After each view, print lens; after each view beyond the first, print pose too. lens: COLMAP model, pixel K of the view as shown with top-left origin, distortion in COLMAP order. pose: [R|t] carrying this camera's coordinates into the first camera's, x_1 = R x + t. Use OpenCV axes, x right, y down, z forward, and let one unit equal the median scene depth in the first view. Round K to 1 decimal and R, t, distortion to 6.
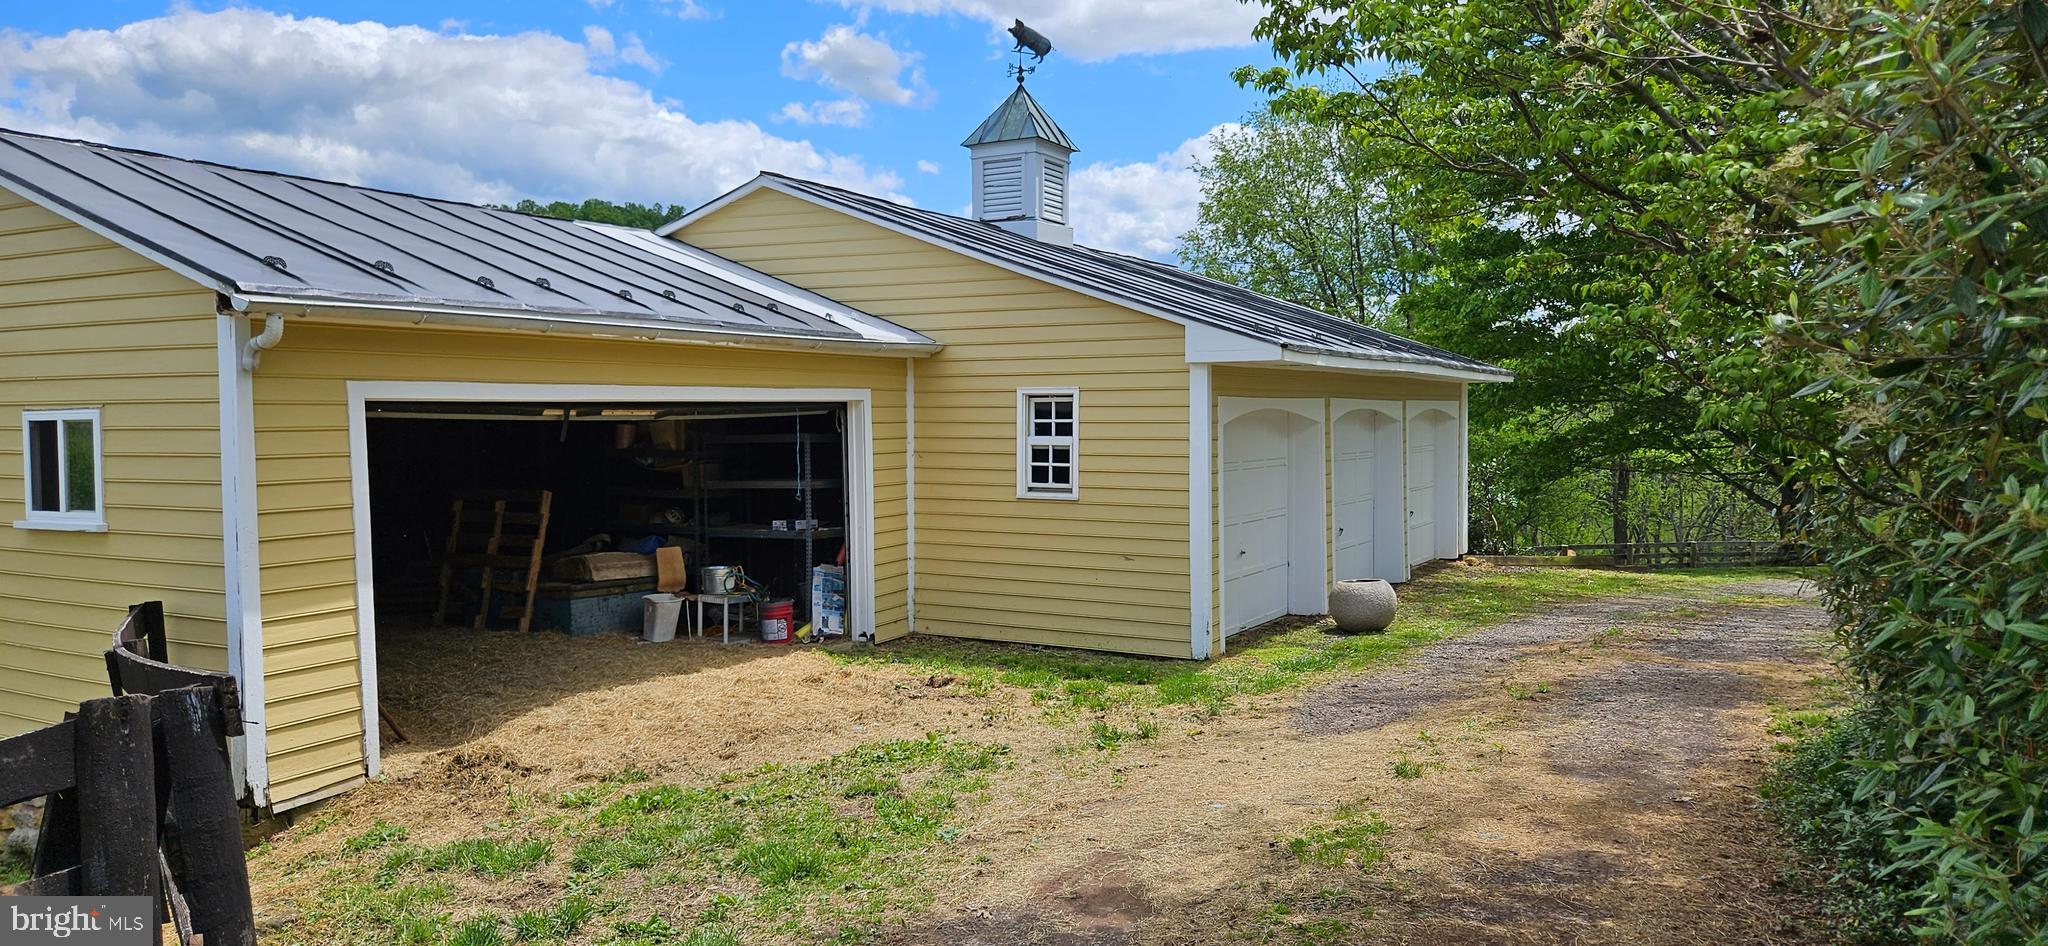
lens RADIAL K [[1396.1, 0, 1012.9], [0, 1396.1, 499.0], [0, 0, 1]] dist [0.062148, -0.055054]
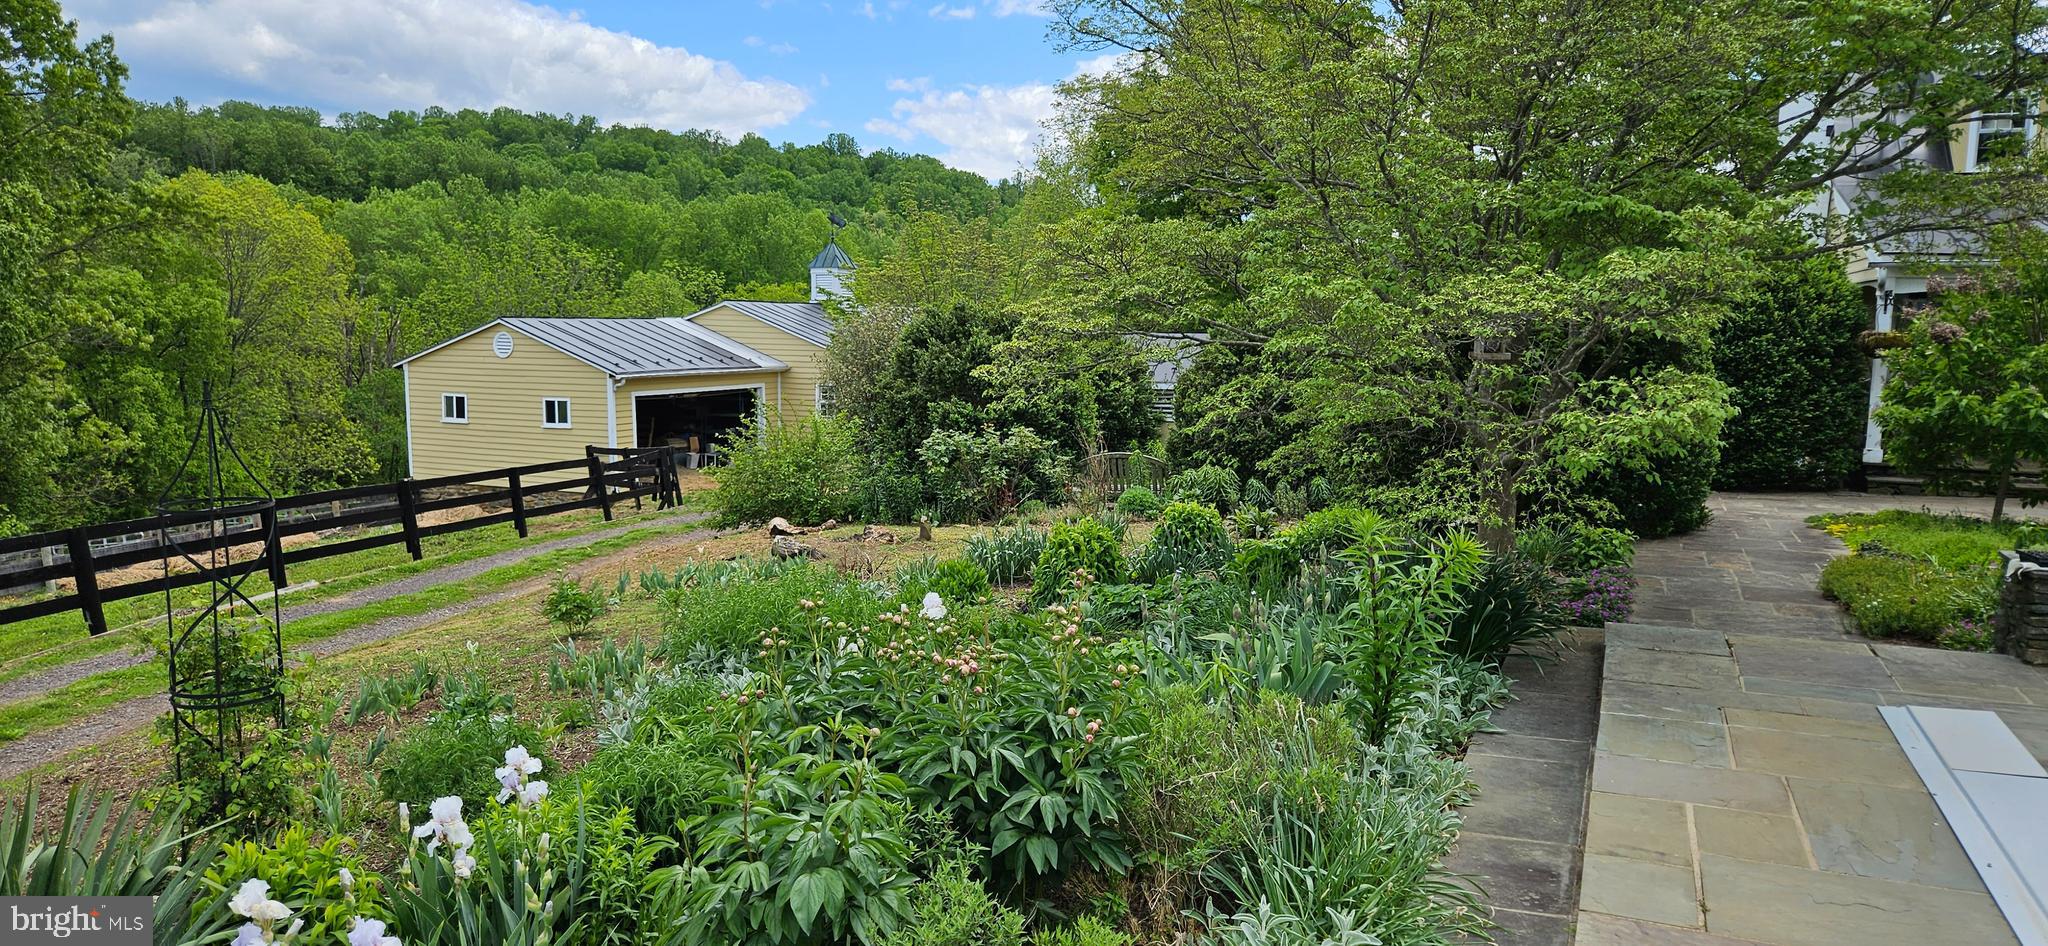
lens RADIAL K [[1396.1, 0, 1012.9], [0, 1396.1, 499.0], [0, 0, 1]] dist [0.062148, -0.055054]
pose [[0.998150, 0.005613, 0.060534, 0.240399], [-0.009376, 0.998028, 0.062063, -0.023015], [-0.060066, -0.062516, 0.996235, -1.961374]]
